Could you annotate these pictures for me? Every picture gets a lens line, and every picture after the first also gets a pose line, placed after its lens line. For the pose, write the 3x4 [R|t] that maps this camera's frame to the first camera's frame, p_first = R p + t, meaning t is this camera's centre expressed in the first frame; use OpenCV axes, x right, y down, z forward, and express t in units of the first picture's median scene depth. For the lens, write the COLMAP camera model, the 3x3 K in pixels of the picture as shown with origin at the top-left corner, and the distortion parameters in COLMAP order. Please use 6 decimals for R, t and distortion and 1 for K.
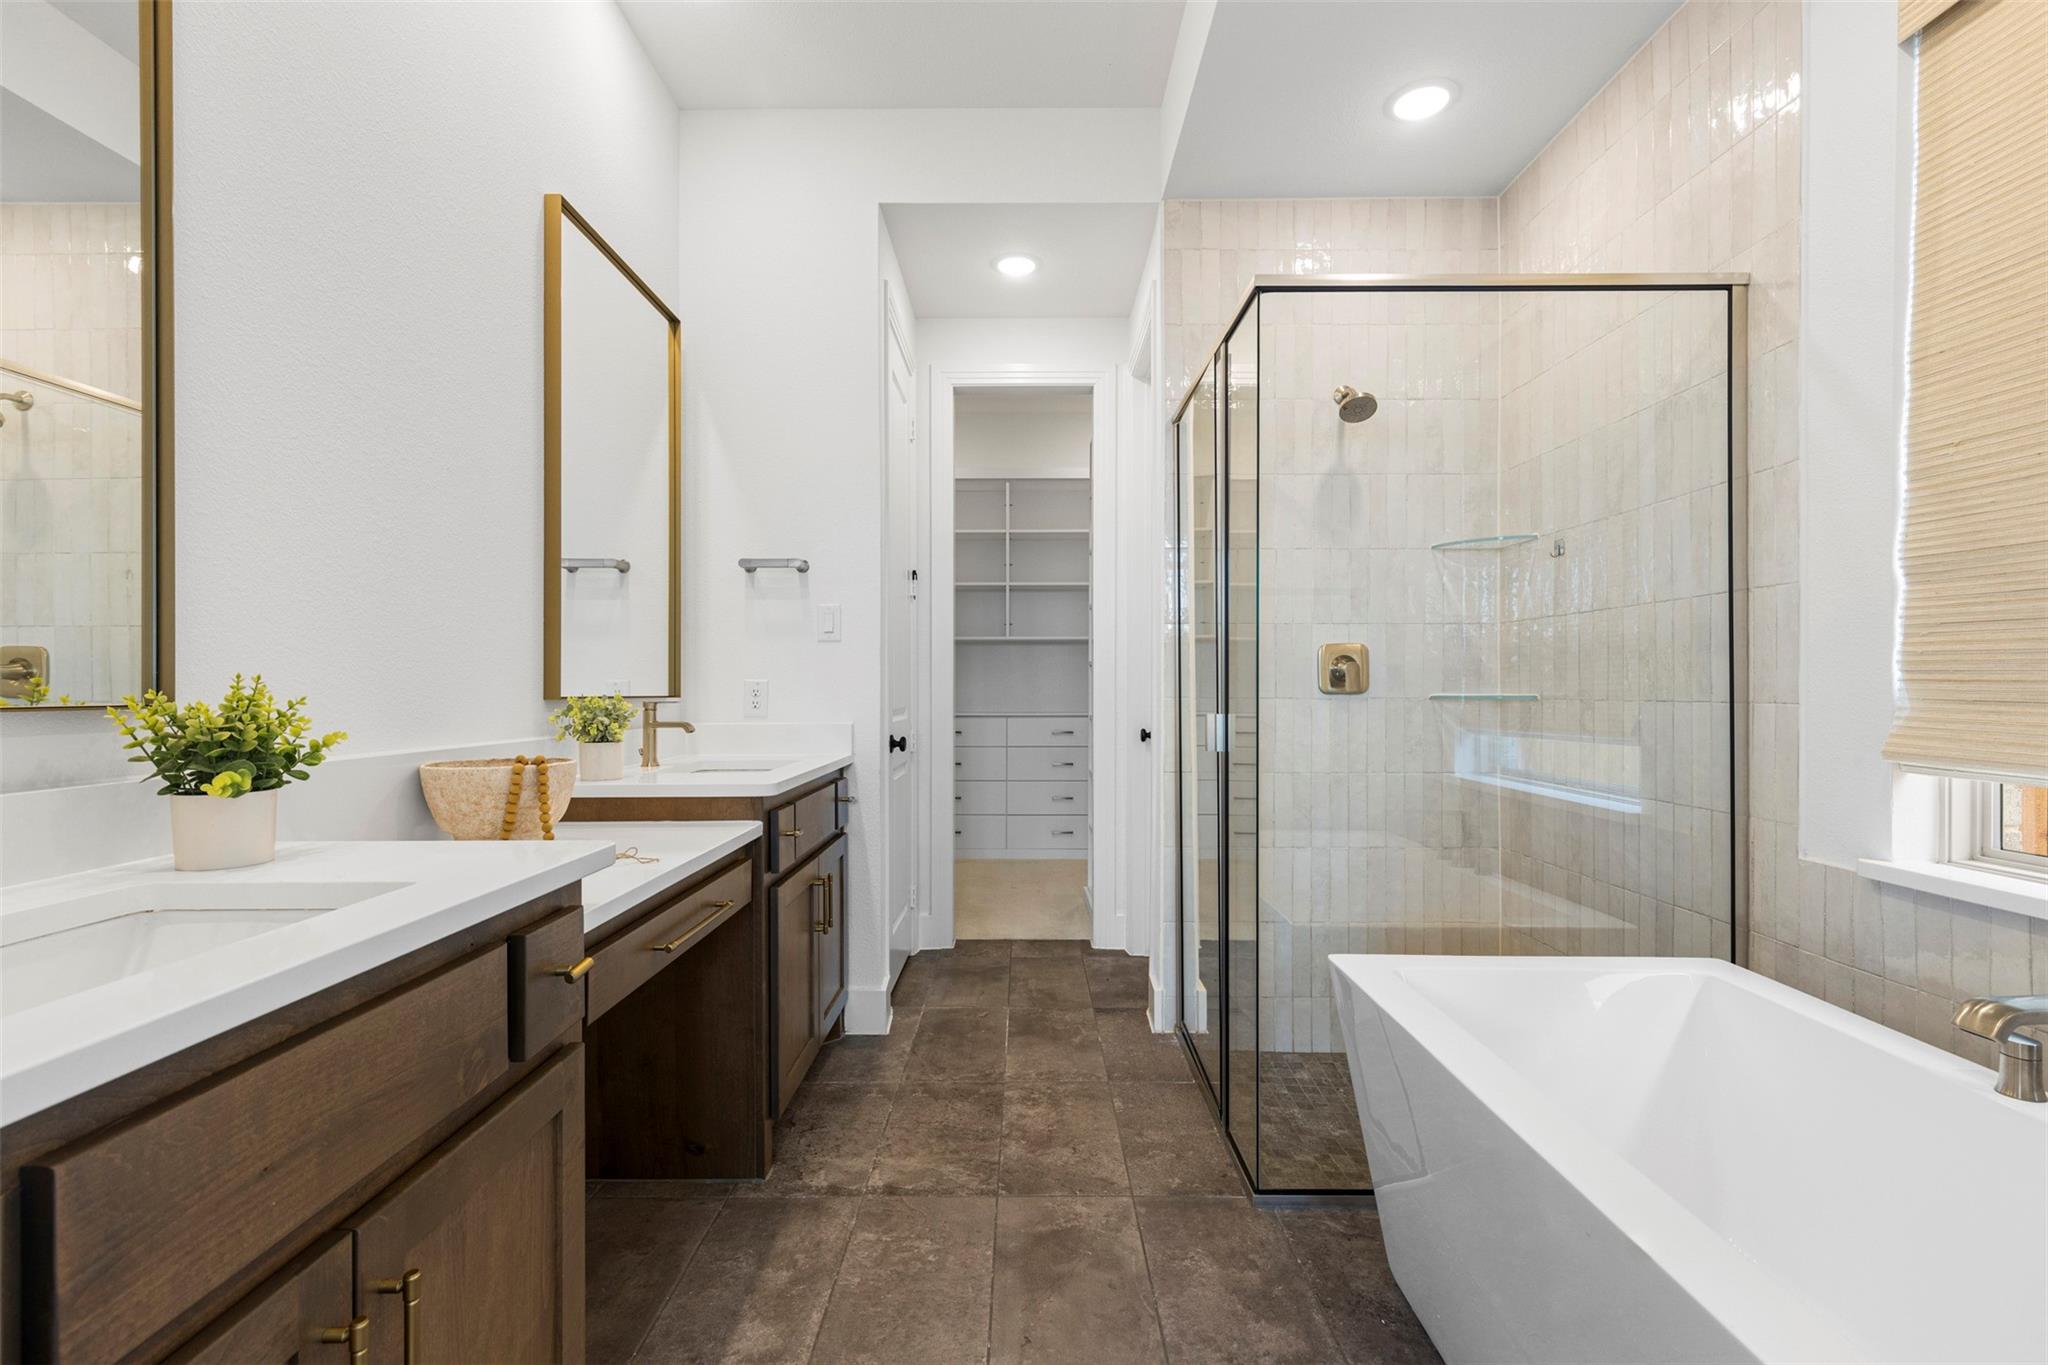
lens RADIAL K [[921.3, 0, 1024.3], [0, 921.3, 683.6], [0, 0, 1]] dist [-0.001961, -0.000046]
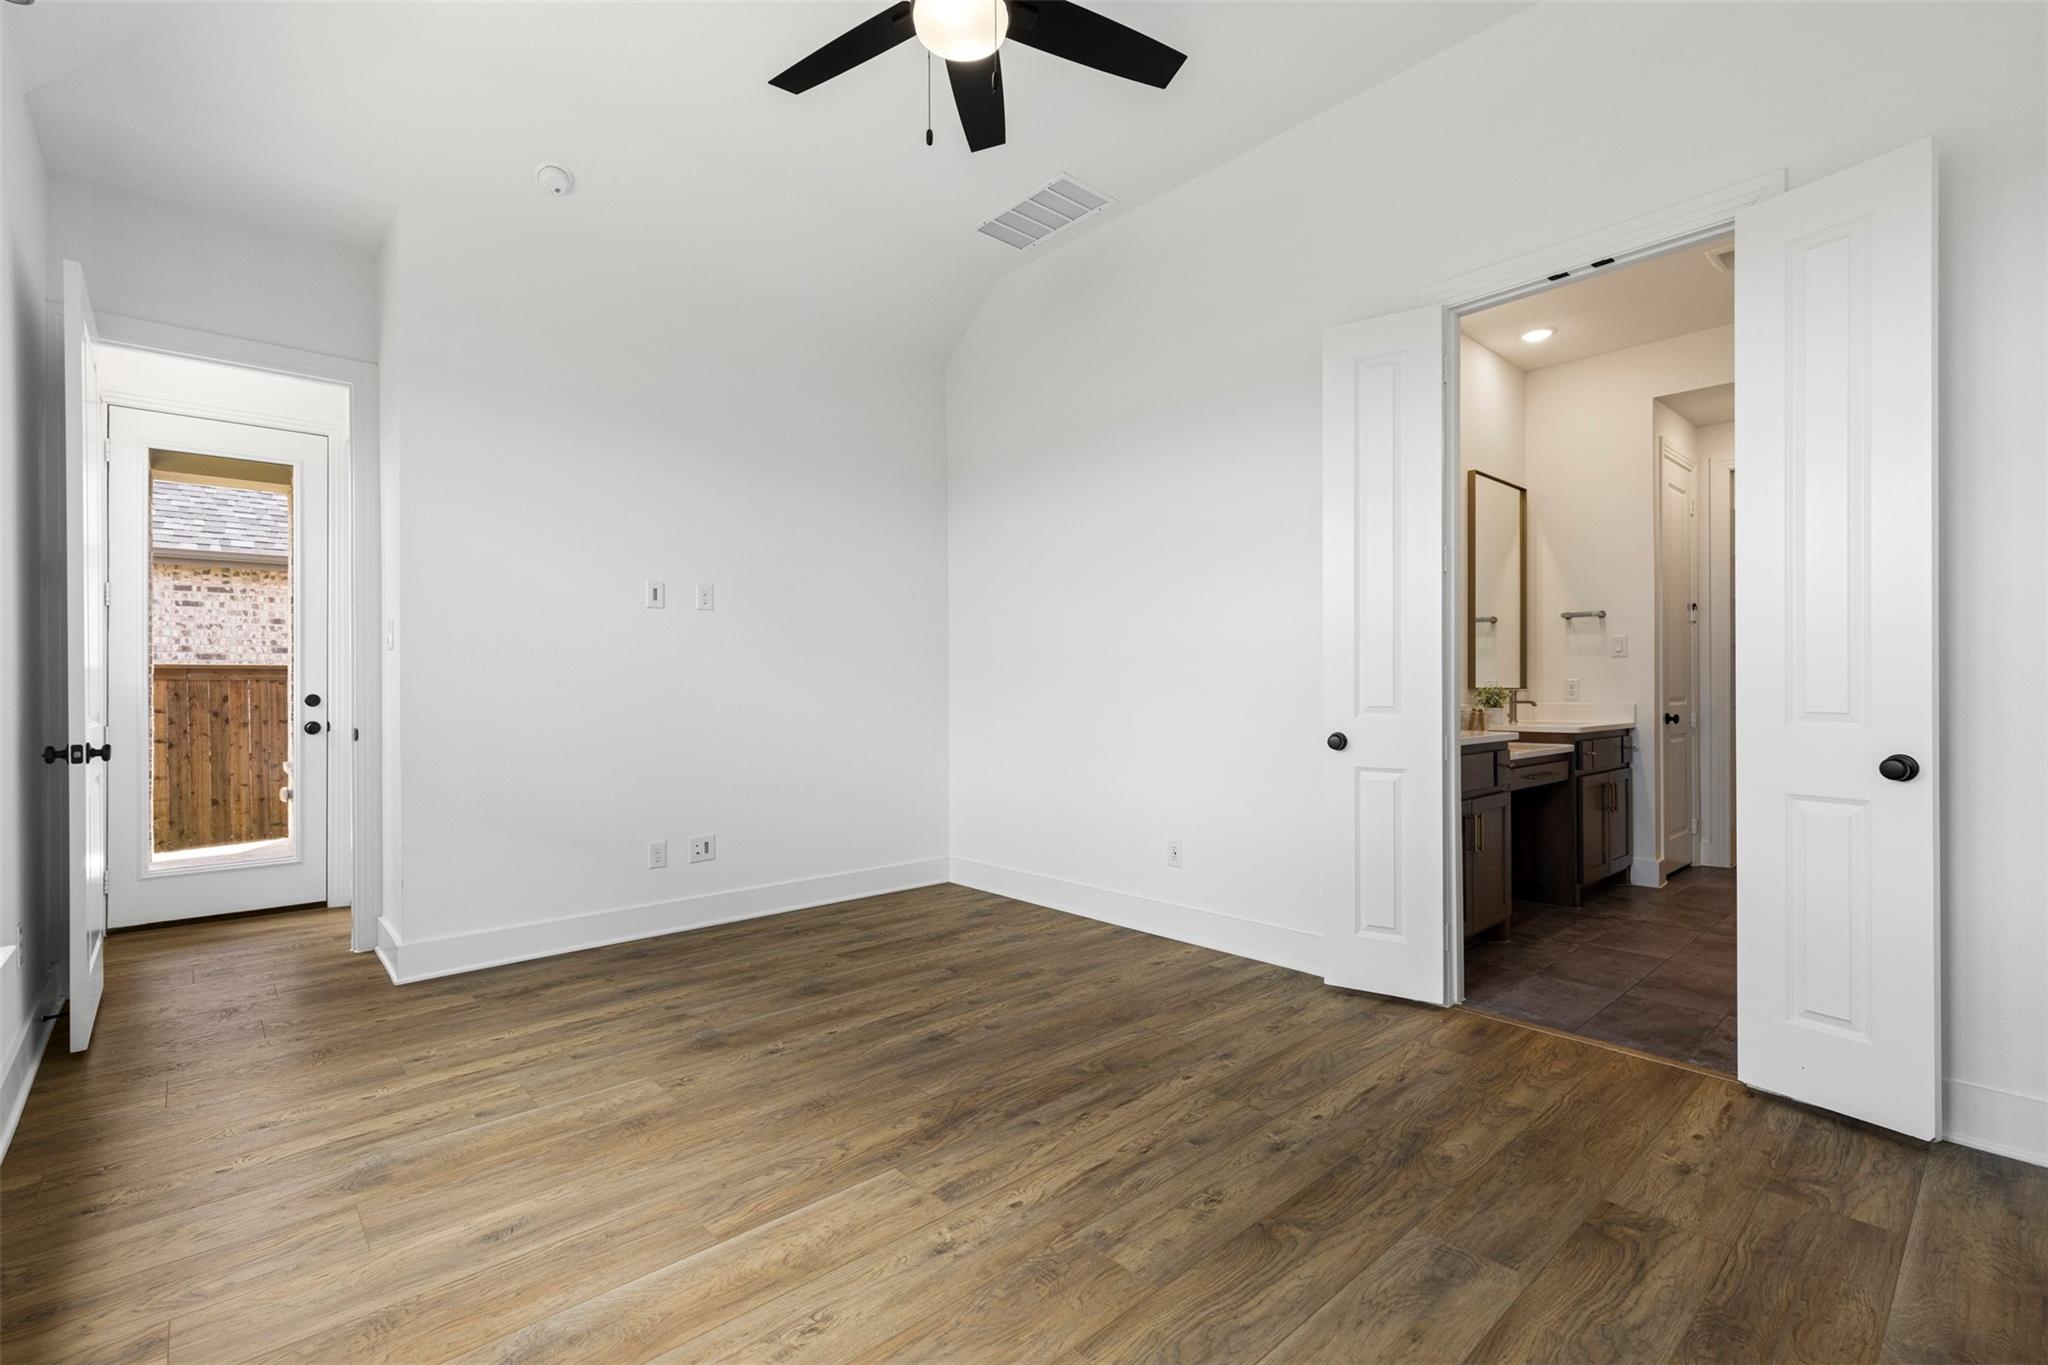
lens RADIAL K [[921.3, 0, 1025.0], [0, 921.3, 676.2], [0, 0, 1]] dist [-0.001961, -0.000046]
pose [[0.675501, -0.005113, -0.737341, 0.339506], [0.004452, 0.999986, -0.002855, -0.009967], [0.737345, -0.001354, 0.675514, -1.089396]]
